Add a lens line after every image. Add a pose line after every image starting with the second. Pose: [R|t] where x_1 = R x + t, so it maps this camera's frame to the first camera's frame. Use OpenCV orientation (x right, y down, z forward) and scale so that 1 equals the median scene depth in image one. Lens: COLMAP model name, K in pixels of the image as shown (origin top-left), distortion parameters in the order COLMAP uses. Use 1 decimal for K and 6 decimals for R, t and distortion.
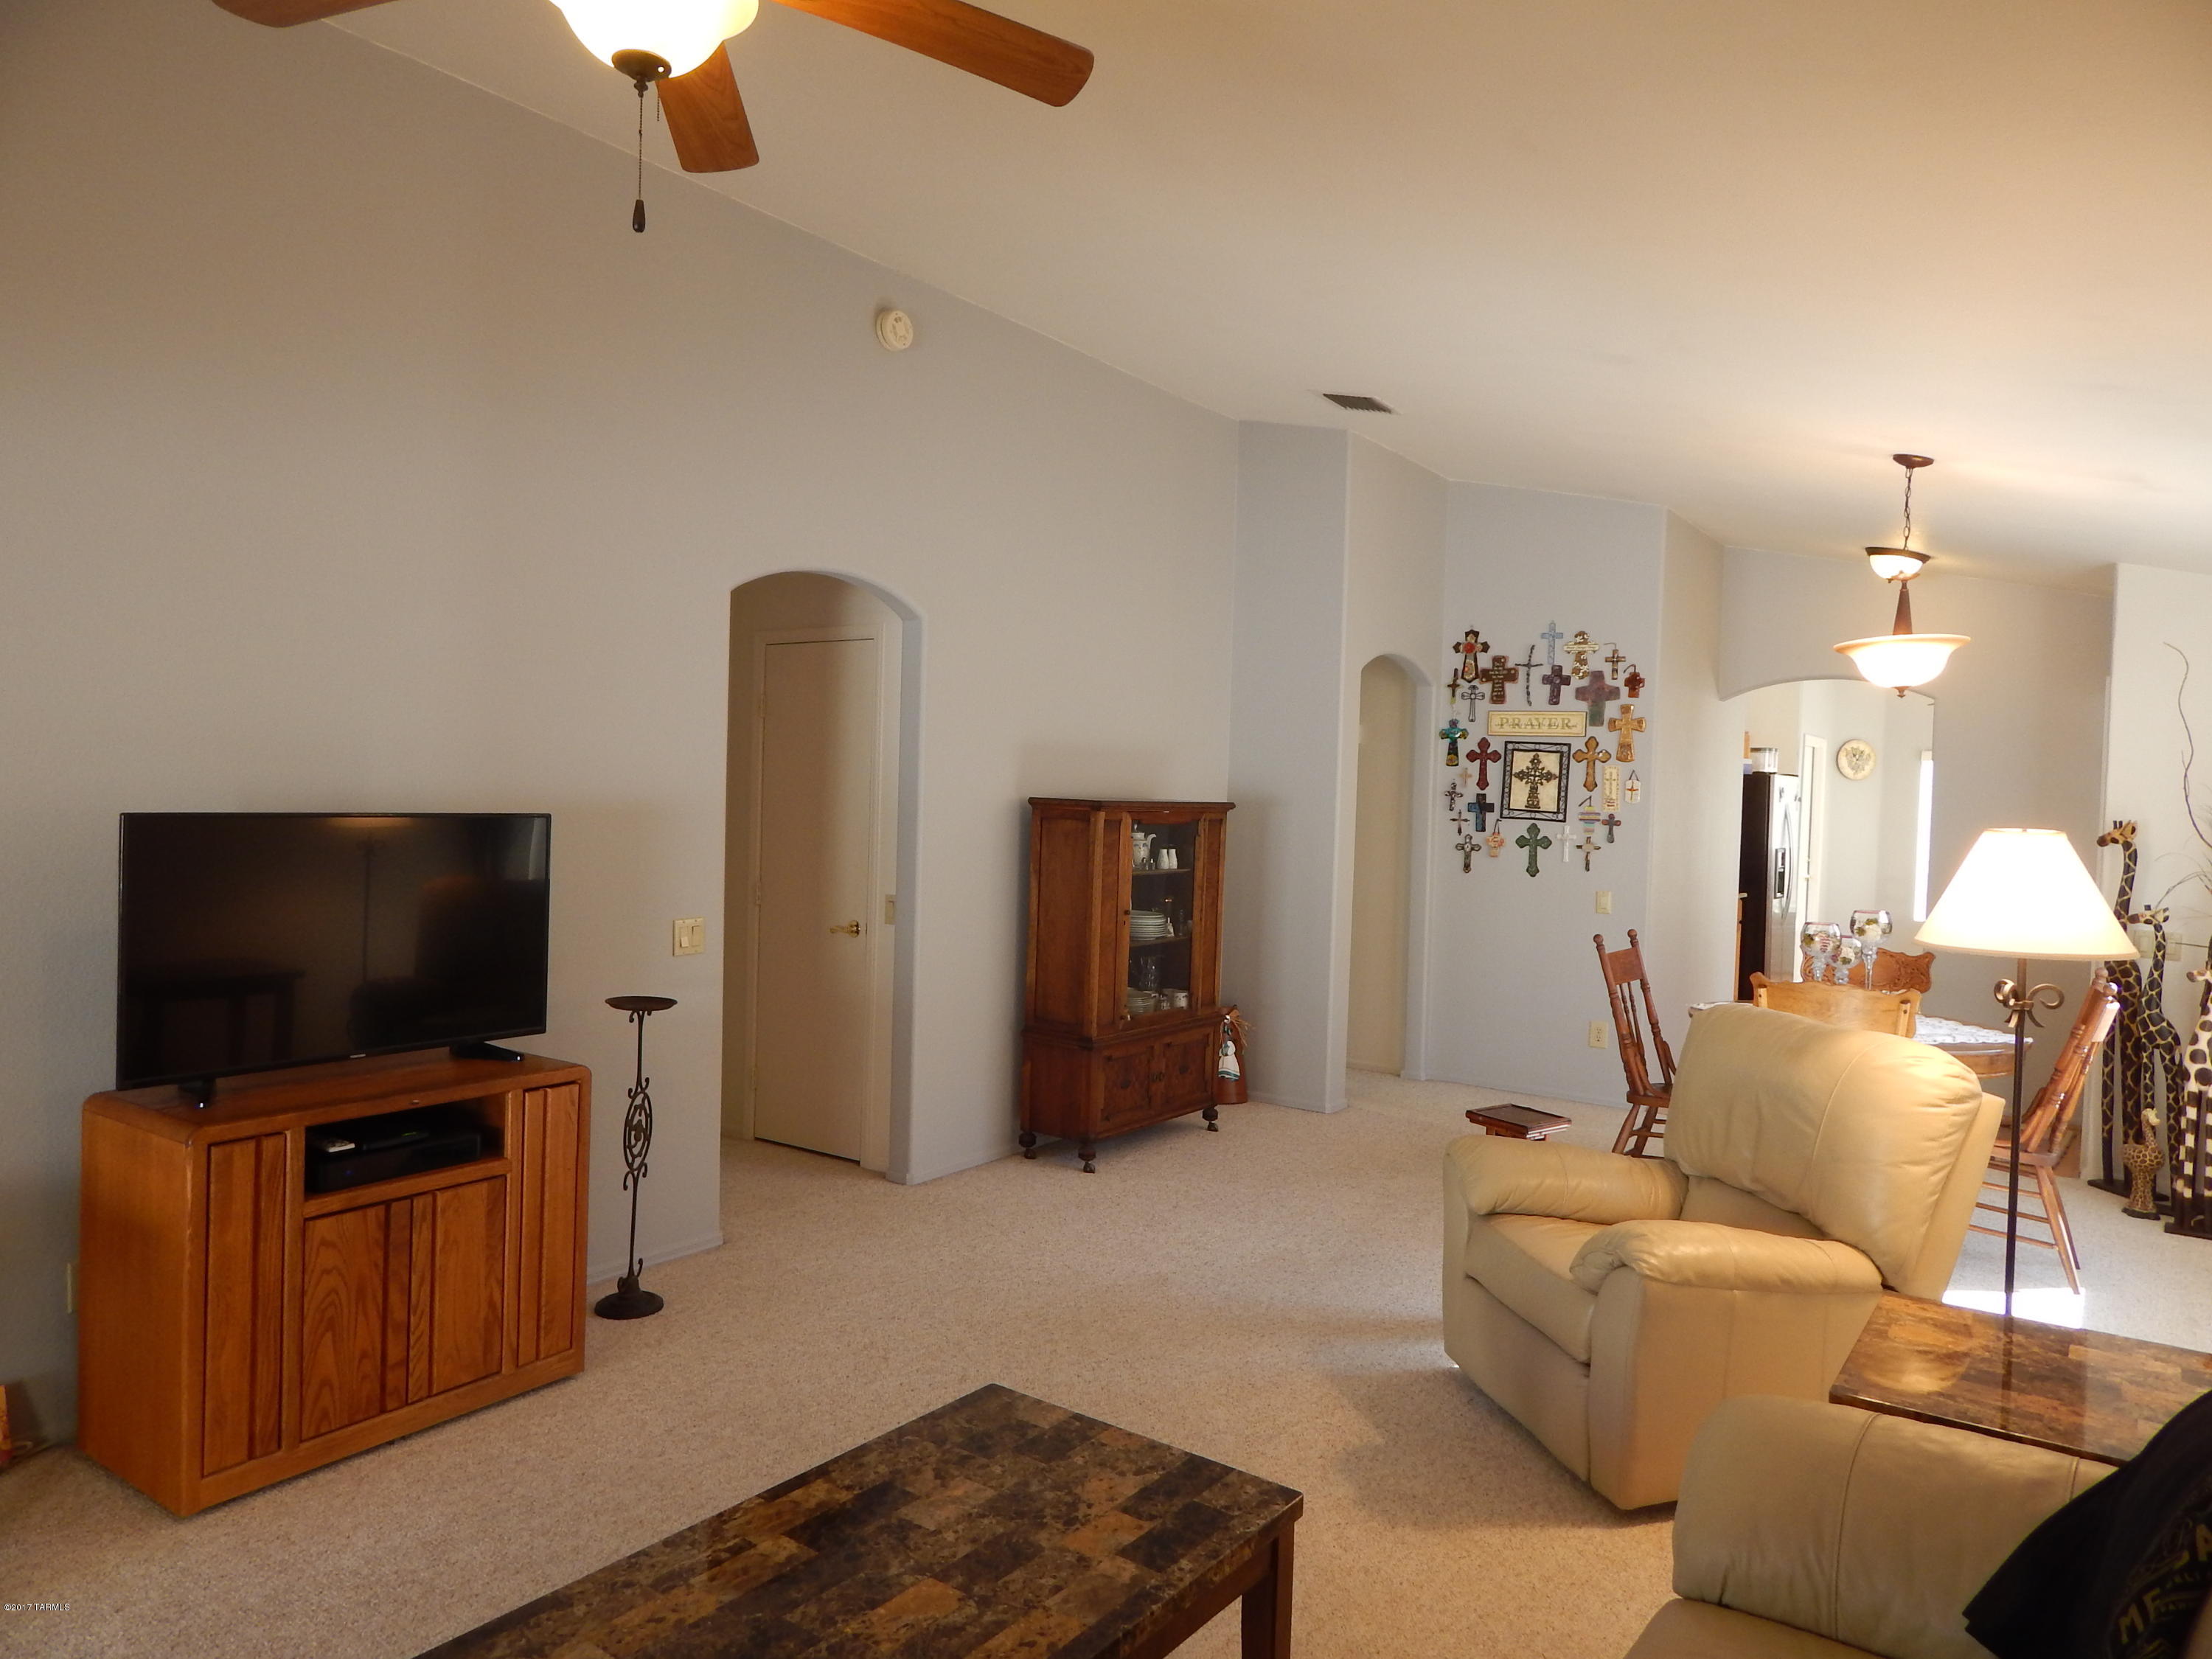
lens RADIAL K [[1476.6, 0, 1110.7], [0, 1476.6, 826.5], [0, 0, 1]] dist [0.006244, -0.001499]
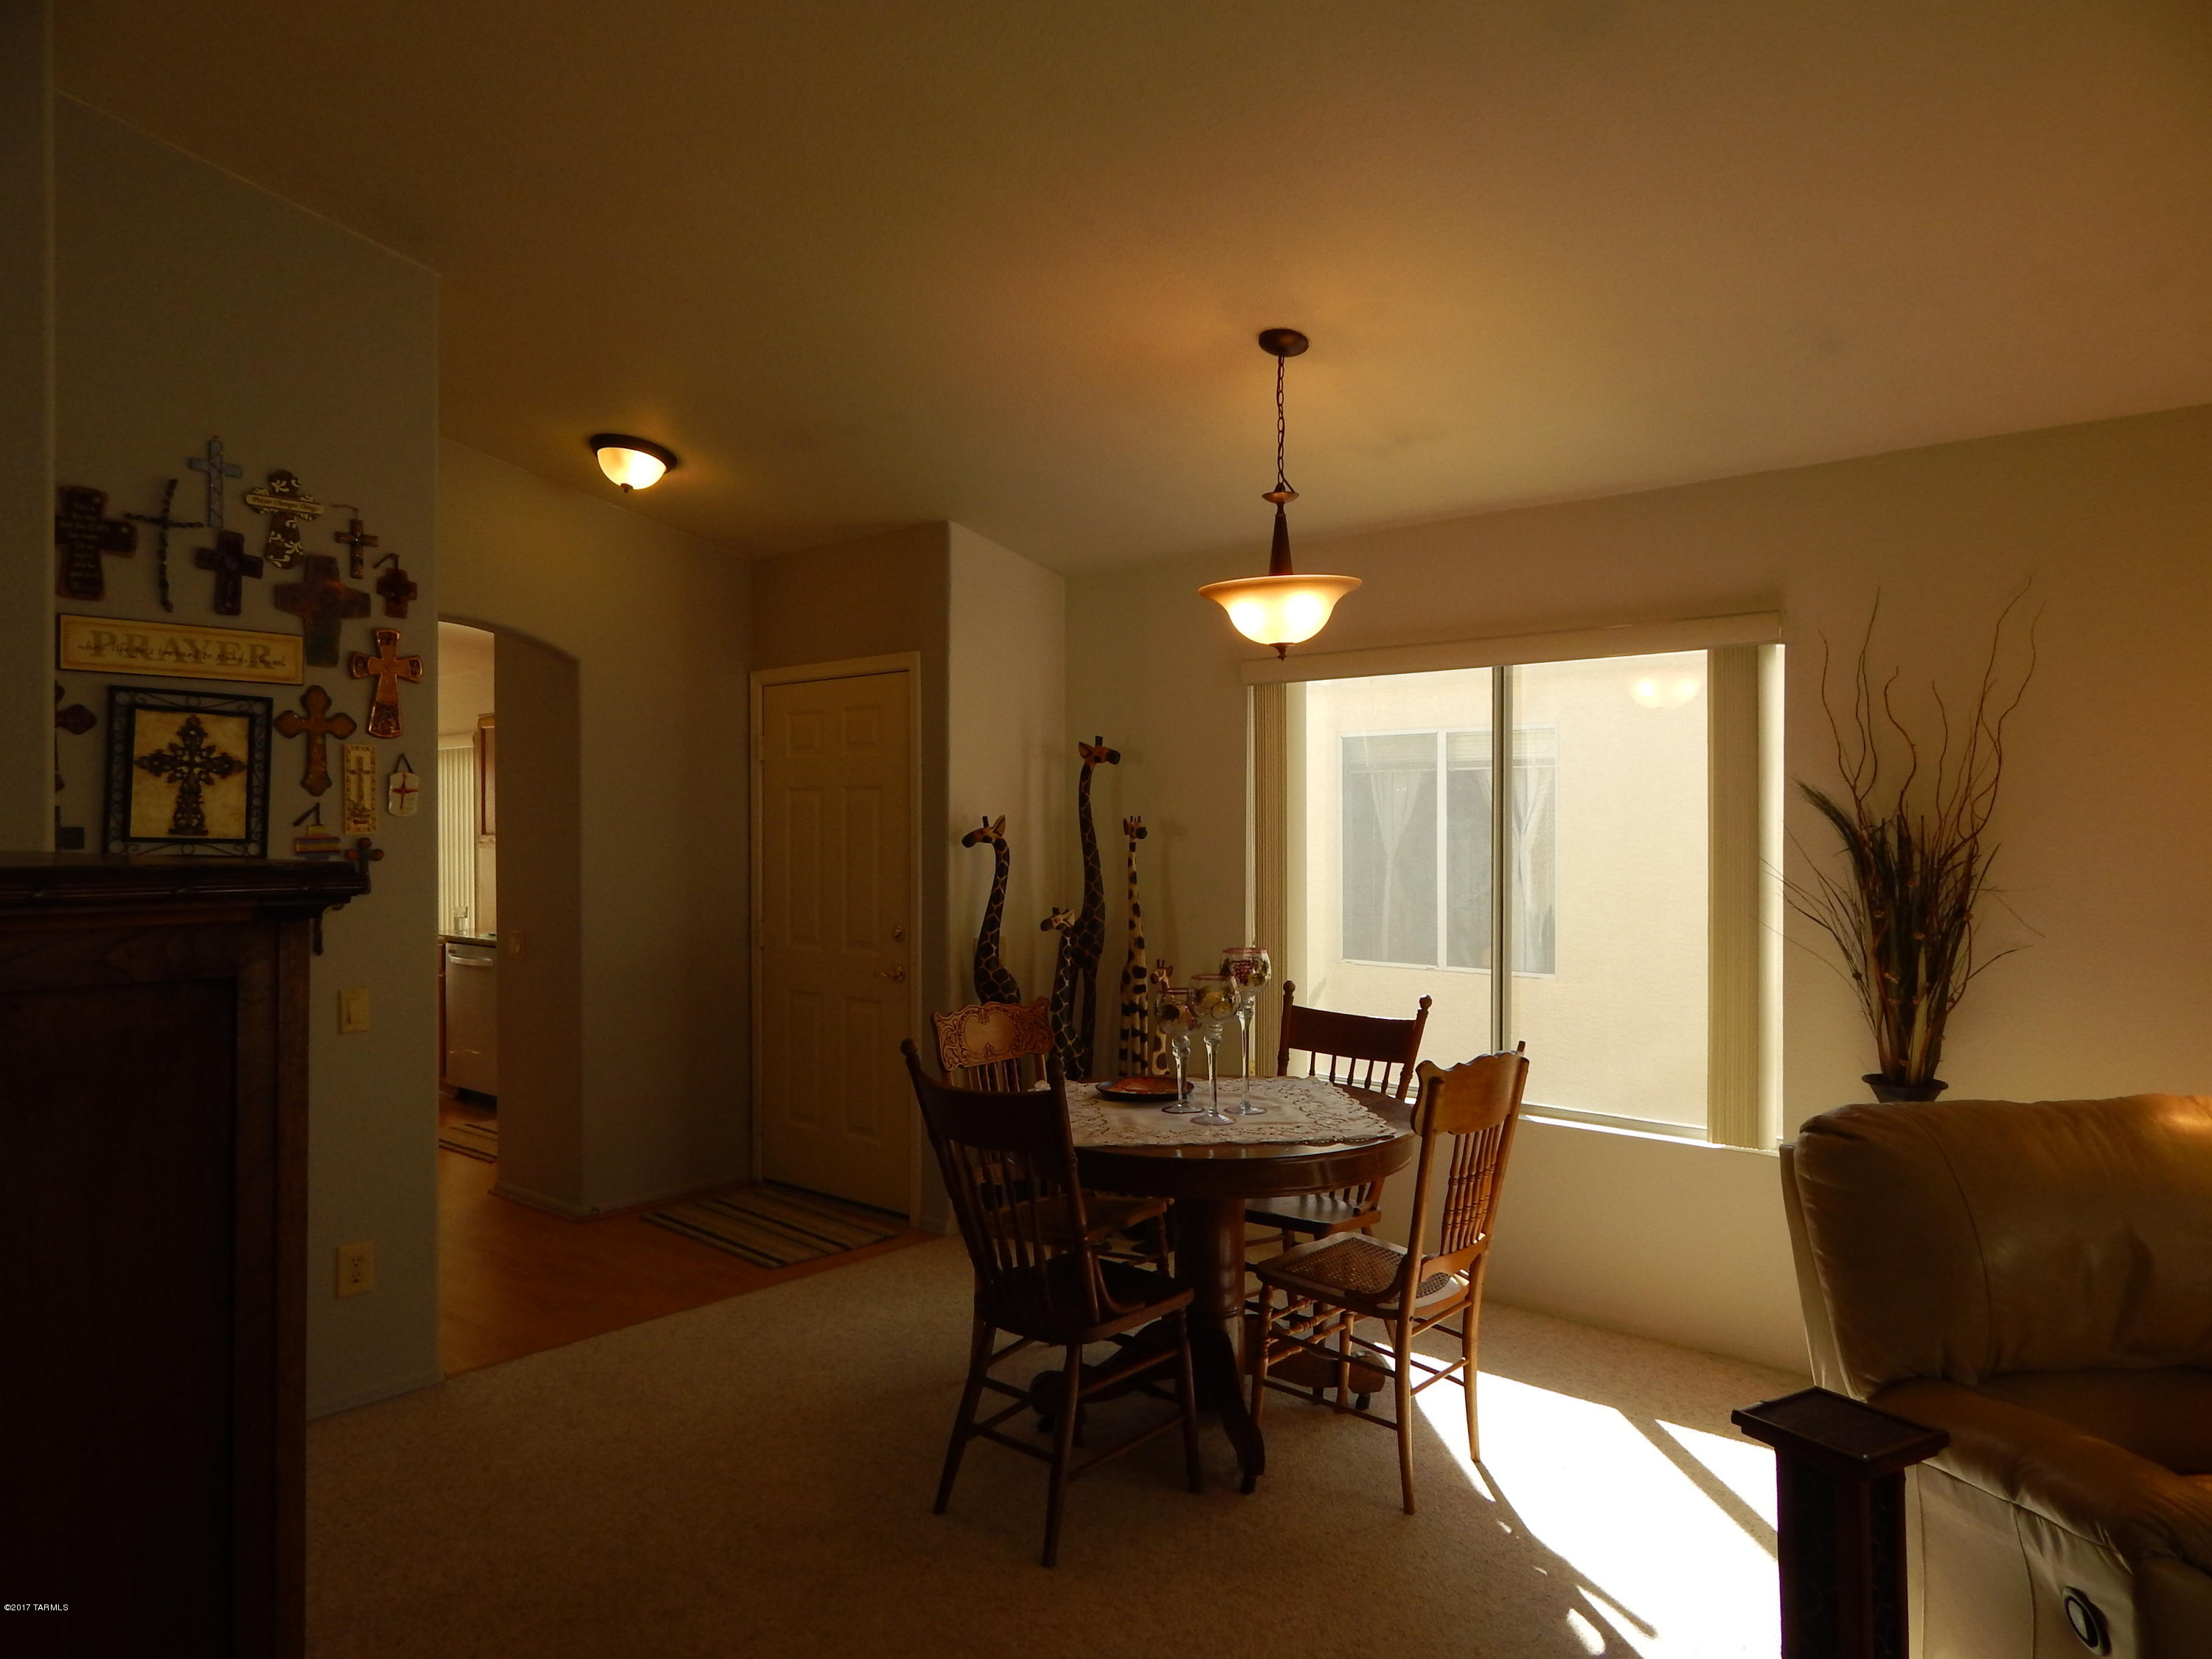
lens RADIAL K [[1476.6, 0, 1110.7], [0, 1476.6, 826.5], [0, 0, 1]] dist [0.006244, -0.001499]
pose [[0.106589, -0.040058, 0.993496, -0.145413], [0.035157, 0.998715, 0.036497, -0.021795], [-0.993681, 0.031038, 0.107860, 0.670364]]
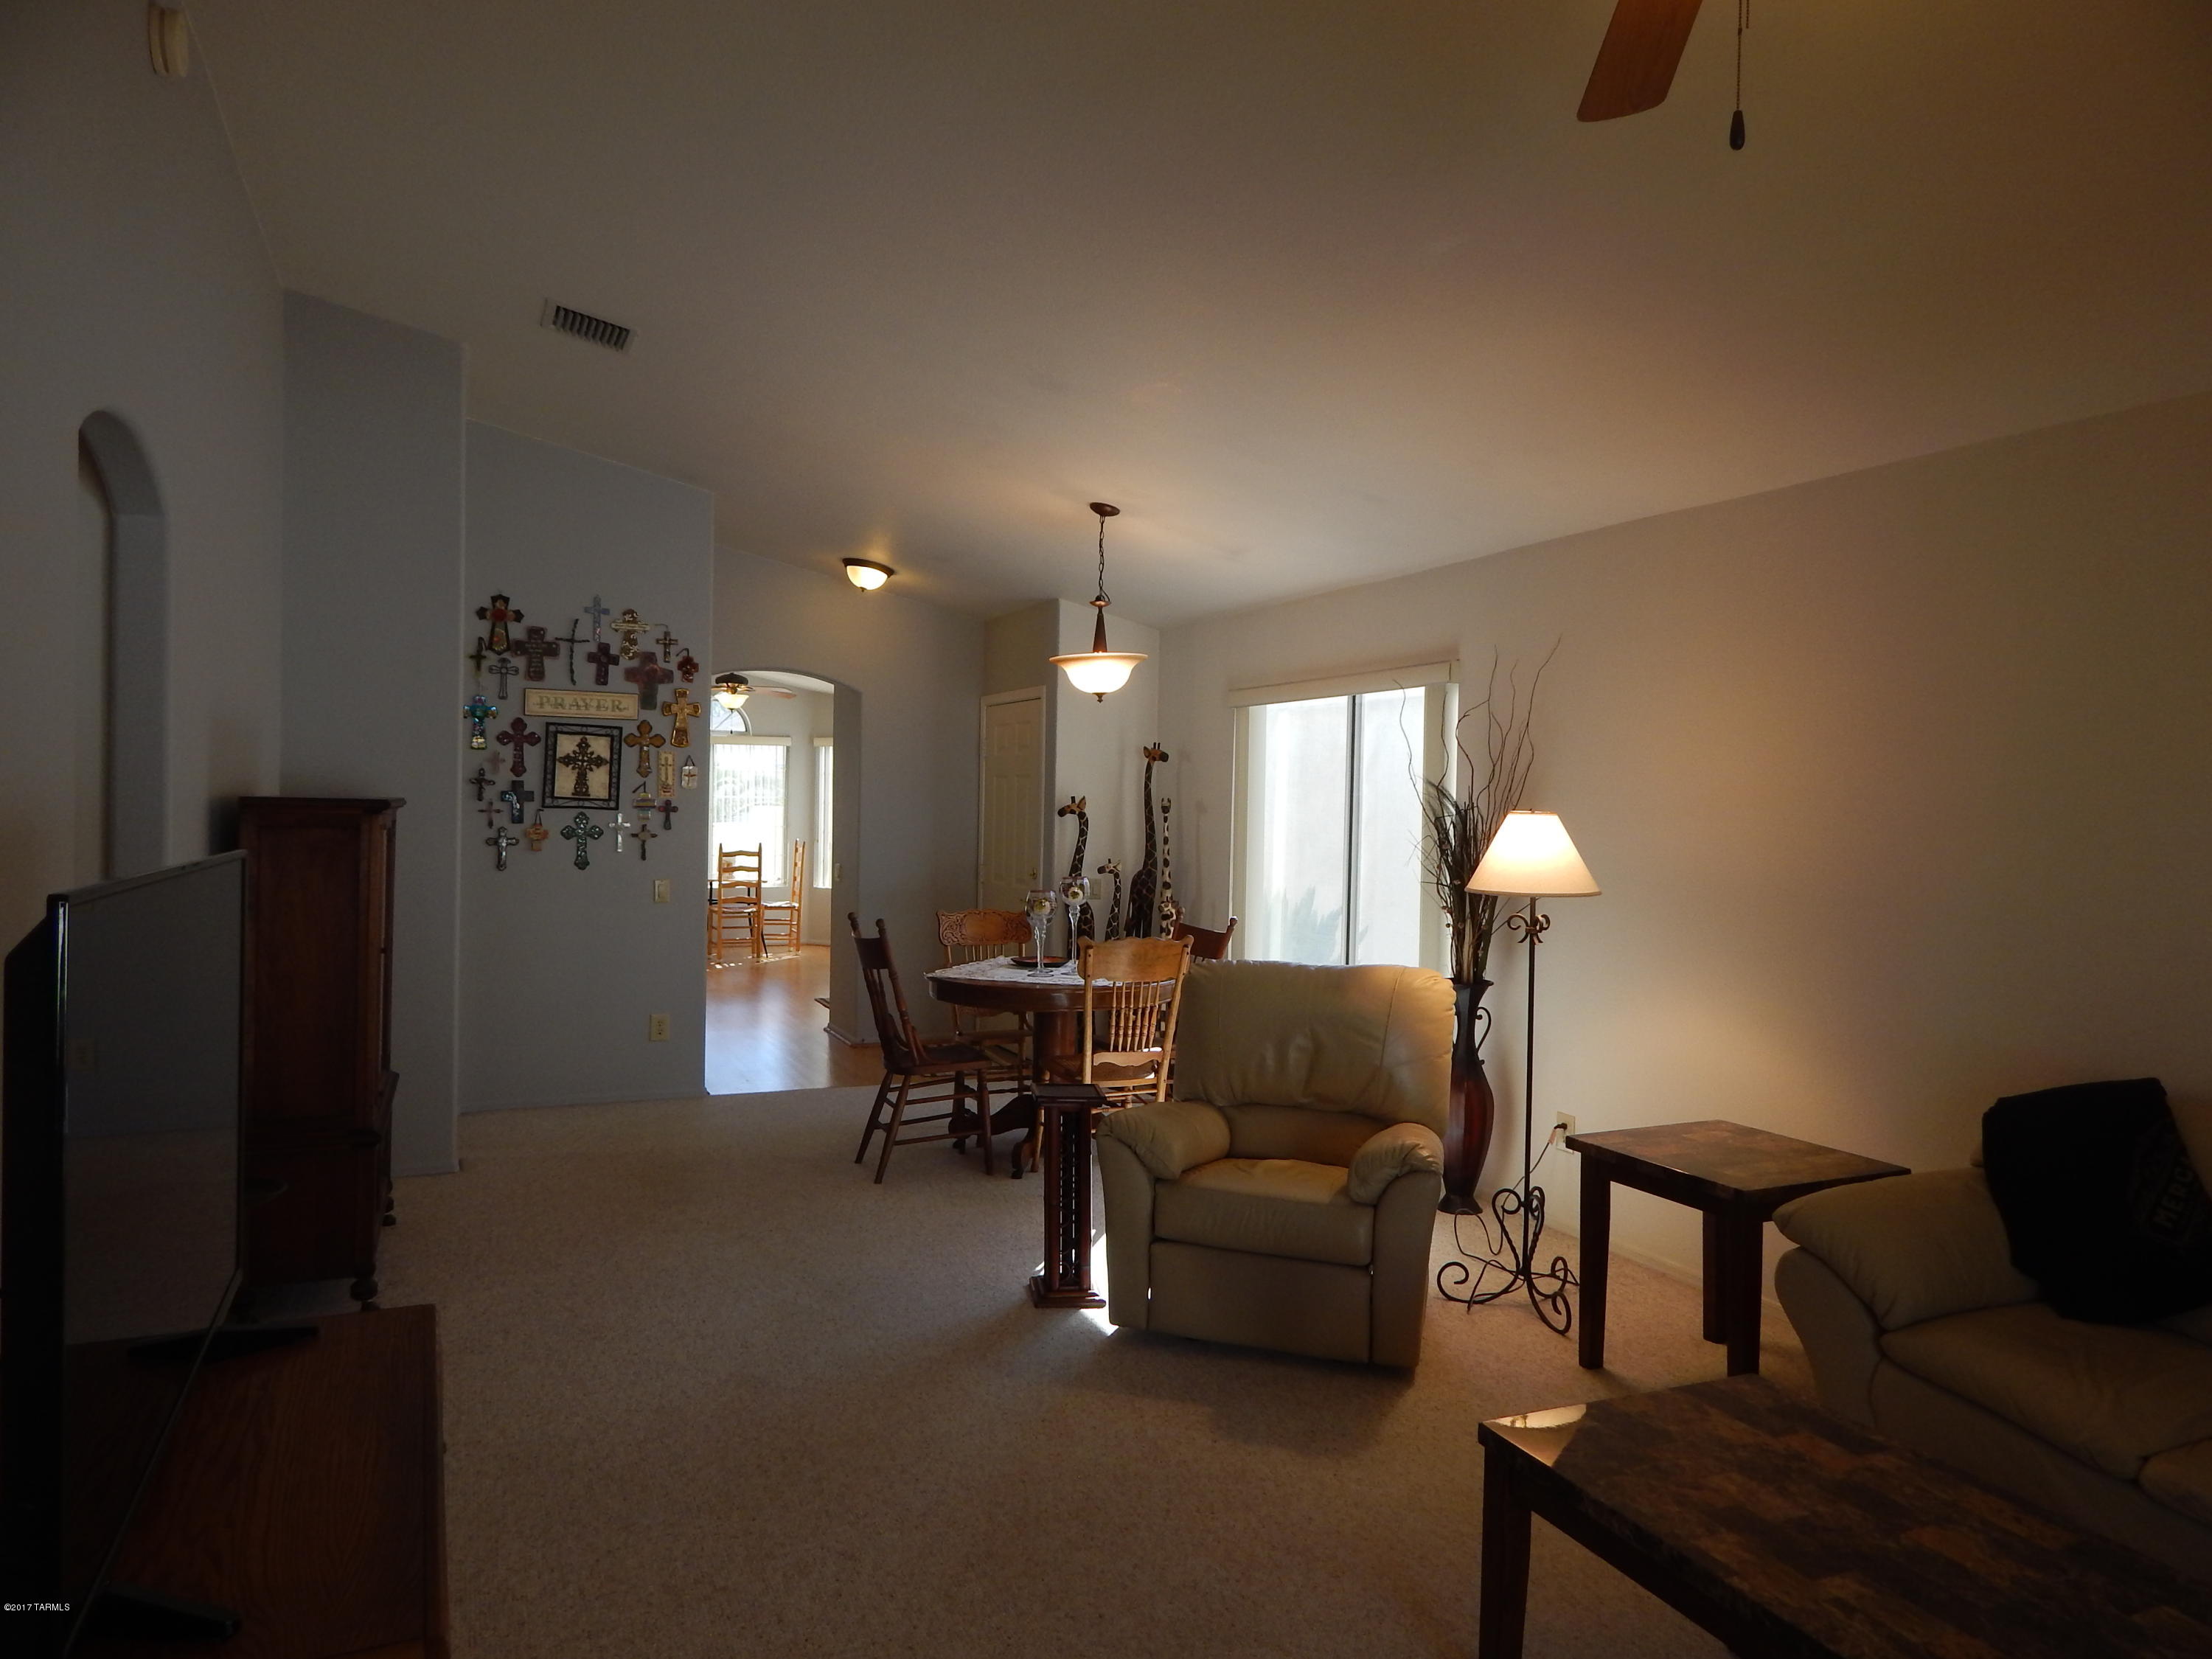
lens RADIAL K [[1476.6, 0, 1110.7], [0, 1476.6, 826.5], [0, 0, 1]] dist [0.006244, -0.001499]
pose [[0.504177, -0.041264, 0.862614, -0.350375], [0.023873, 0.999142, 0.033842, -0.016785], [-0.863270, 0.003531, 0.504730, 0.249099]]
